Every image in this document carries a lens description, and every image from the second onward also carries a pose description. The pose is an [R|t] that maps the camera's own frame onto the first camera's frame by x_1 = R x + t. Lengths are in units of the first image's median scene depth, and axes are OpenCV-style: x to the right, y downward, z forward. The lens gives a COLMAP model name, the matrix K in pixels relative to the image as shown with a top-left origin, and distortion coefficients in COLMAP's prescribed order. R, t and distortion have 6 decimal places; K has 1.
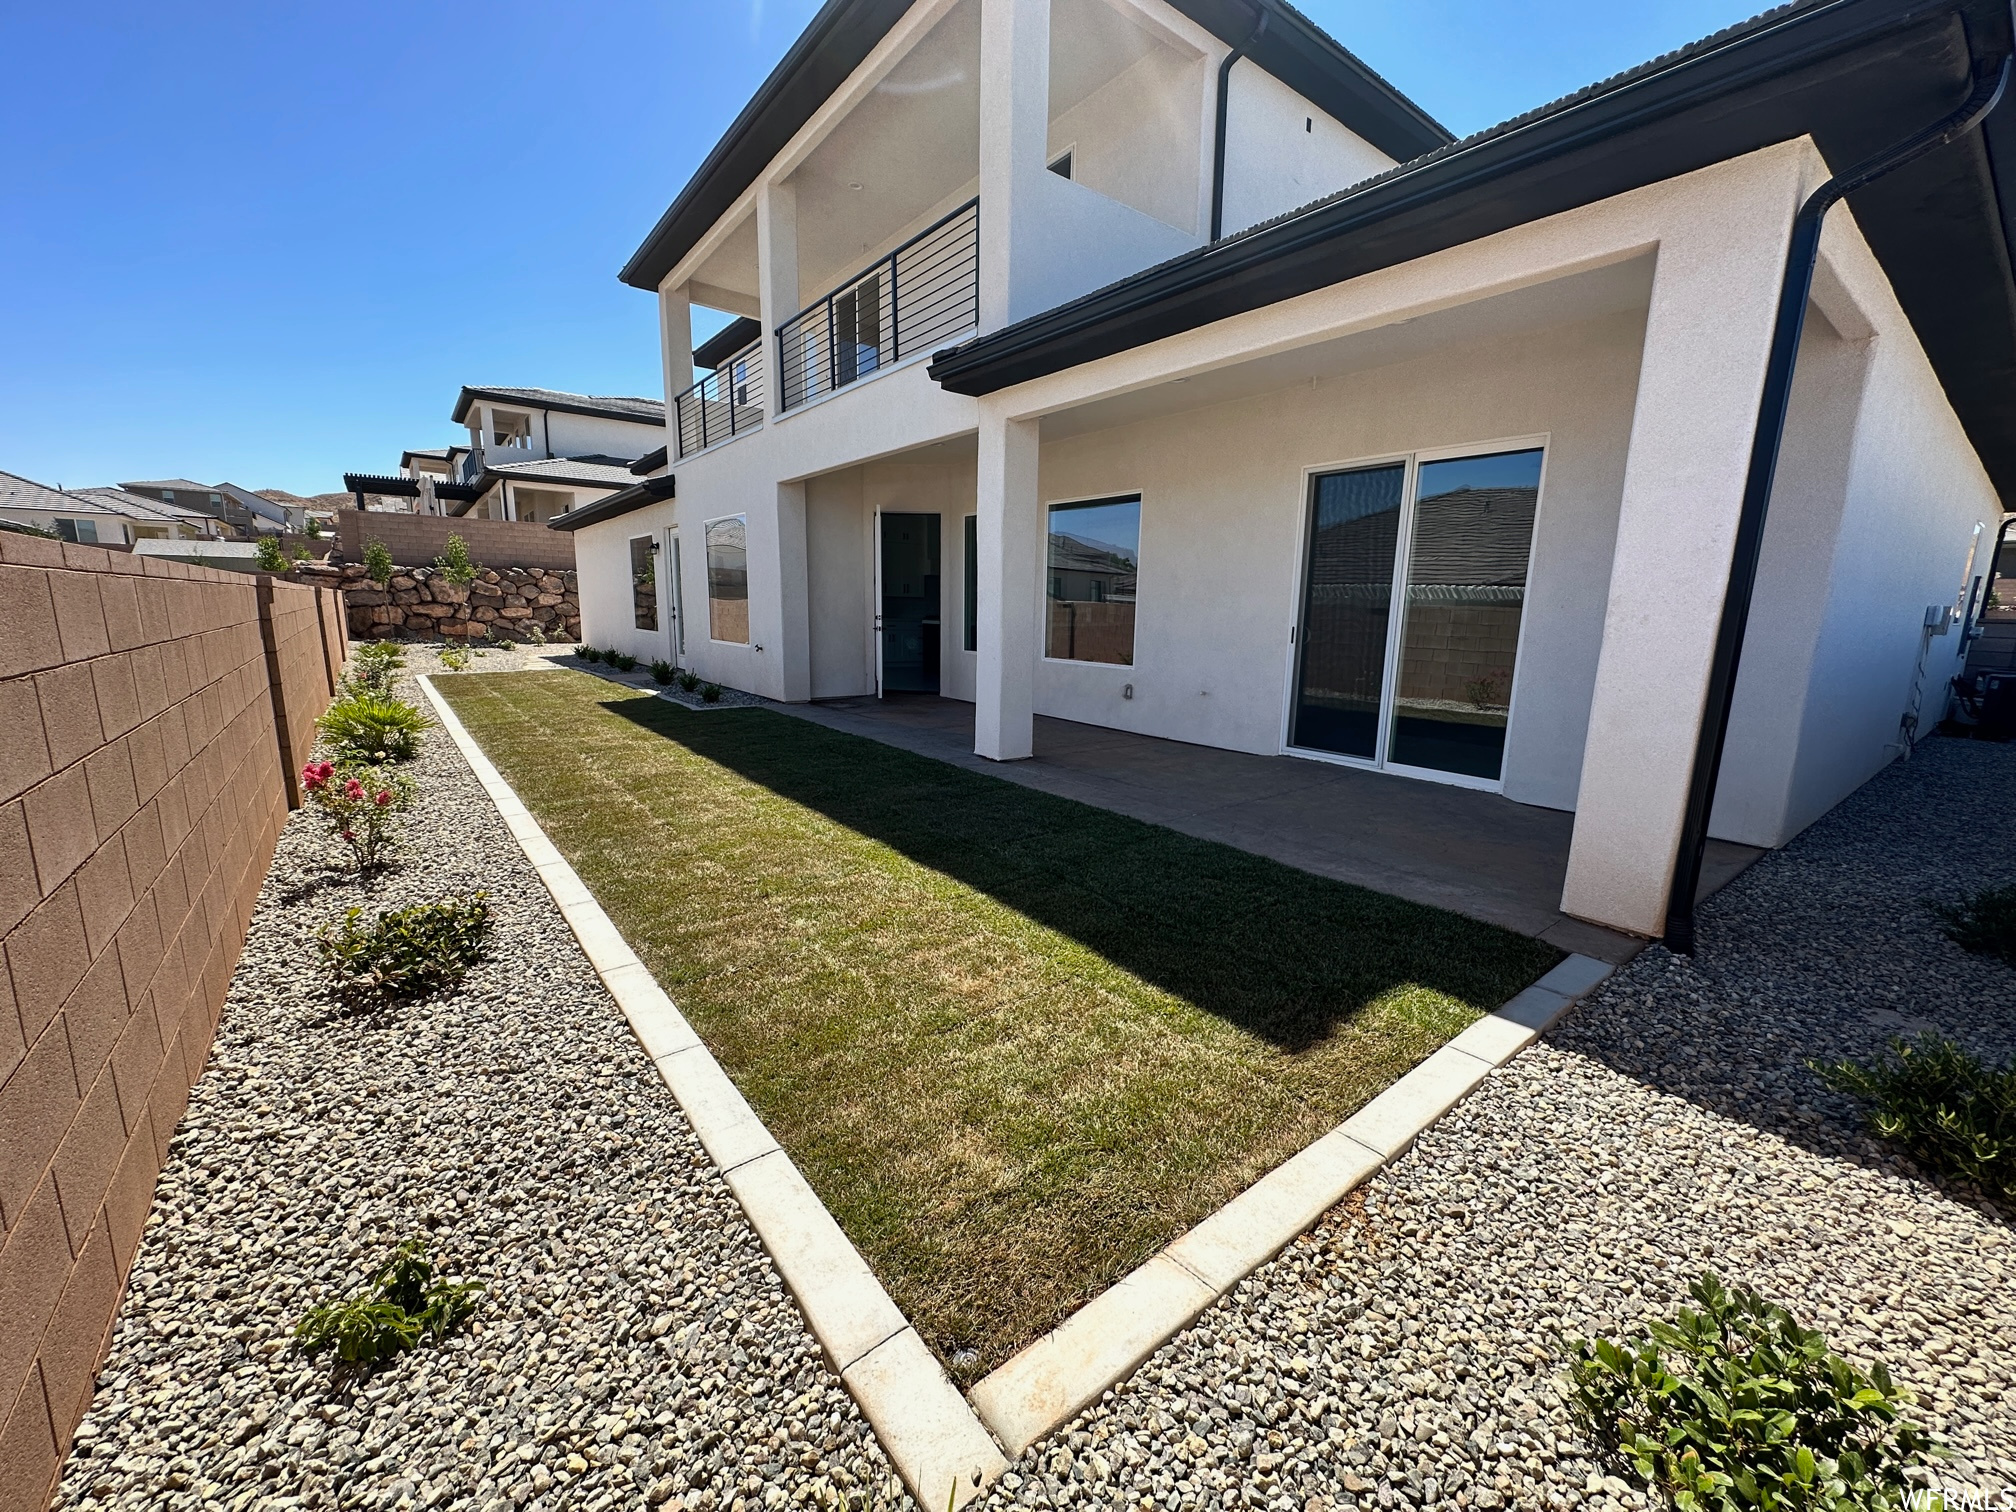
lens RADIAL K [[805.6, 0, 1001.5], [0, 805.6, 758.2], [0, 0, 1]] dist [-0.000833, 0.000350]
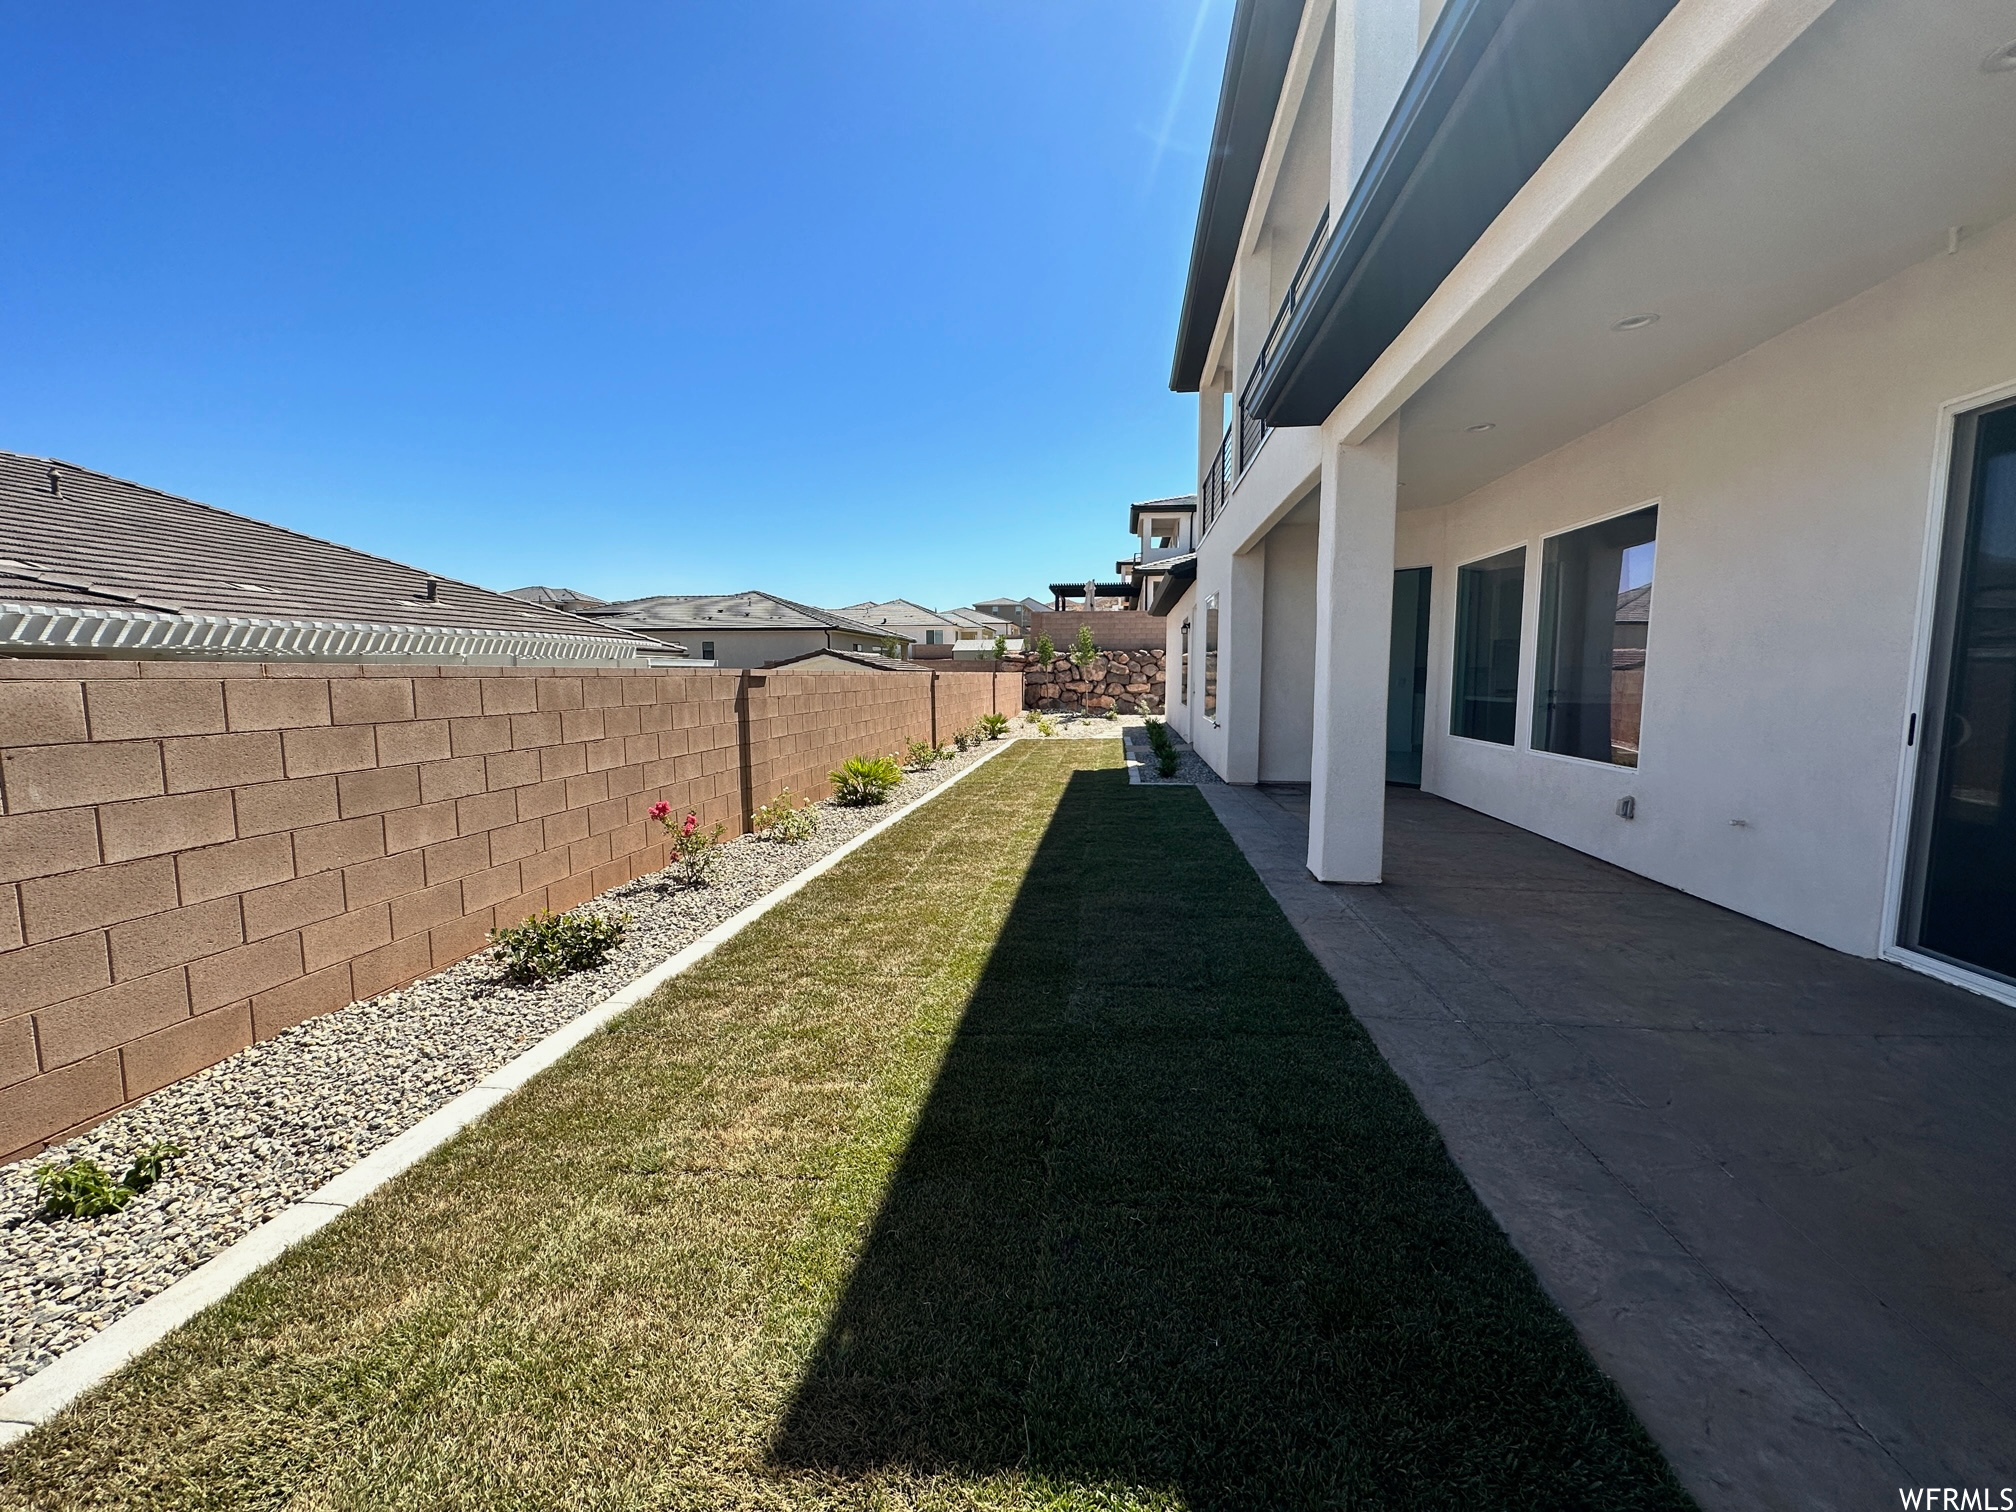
lens RADIAL K [[805.6, 0, 1007.0], [0, 805.6, 751.3], [0, 0, 1]] dist [-0.000833, 0.000350]
pose [[0.704704, 0.048083, -0.707870, 0.314404], [-0.116462, 0.992007, -0.048557, -0.046373], [0.699878, 0.116658, 0.704671, 0.235245]]
